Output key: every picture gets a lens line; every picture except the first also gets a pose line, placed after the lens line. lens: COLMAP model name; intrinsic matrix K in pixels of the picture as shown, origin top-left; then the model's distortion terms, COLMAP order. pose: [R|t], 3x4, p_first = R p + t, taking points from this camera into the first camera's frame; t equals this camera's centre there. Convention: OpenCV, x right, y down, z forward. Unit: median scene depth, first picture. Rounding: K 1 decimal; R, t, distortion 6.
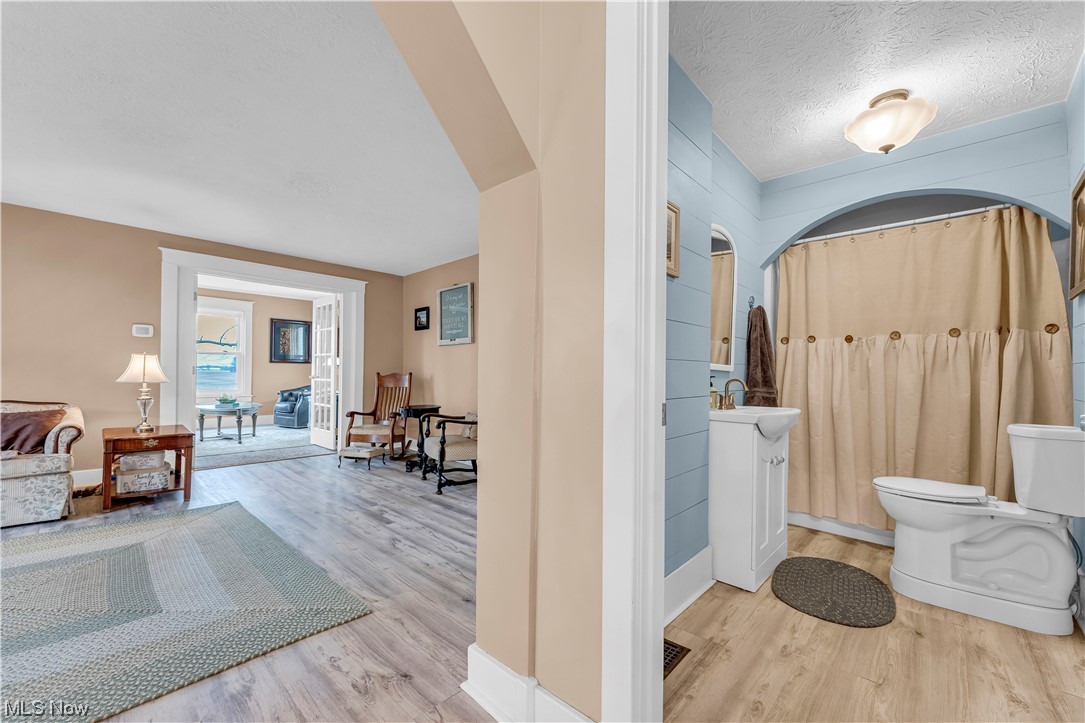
lens RADIAL K [[417.7, 0, 537.9], [0, 417.7, 368.4], [0, 0, 1]] dist [0.000052, -0.000316]
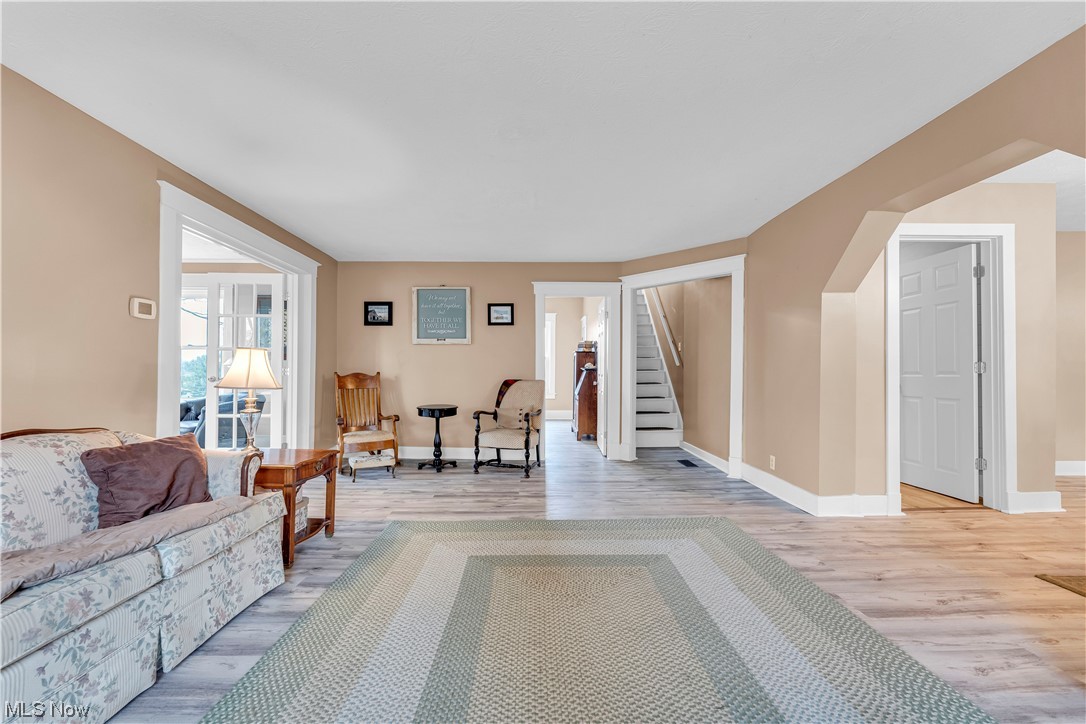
lens RADIAL K [[407.1, 0, 540.2], [0, 407.1, 366.3], [0, 0, 1]] dist [0.000593, 0.000028]
pose [[0.734493, 0.003948, 0.678605, -1.077747], [-0.004020, 0.999991, -0.001467, -0.004544], [-0.678604, -0.001650, 0.734502, 0.169150]]
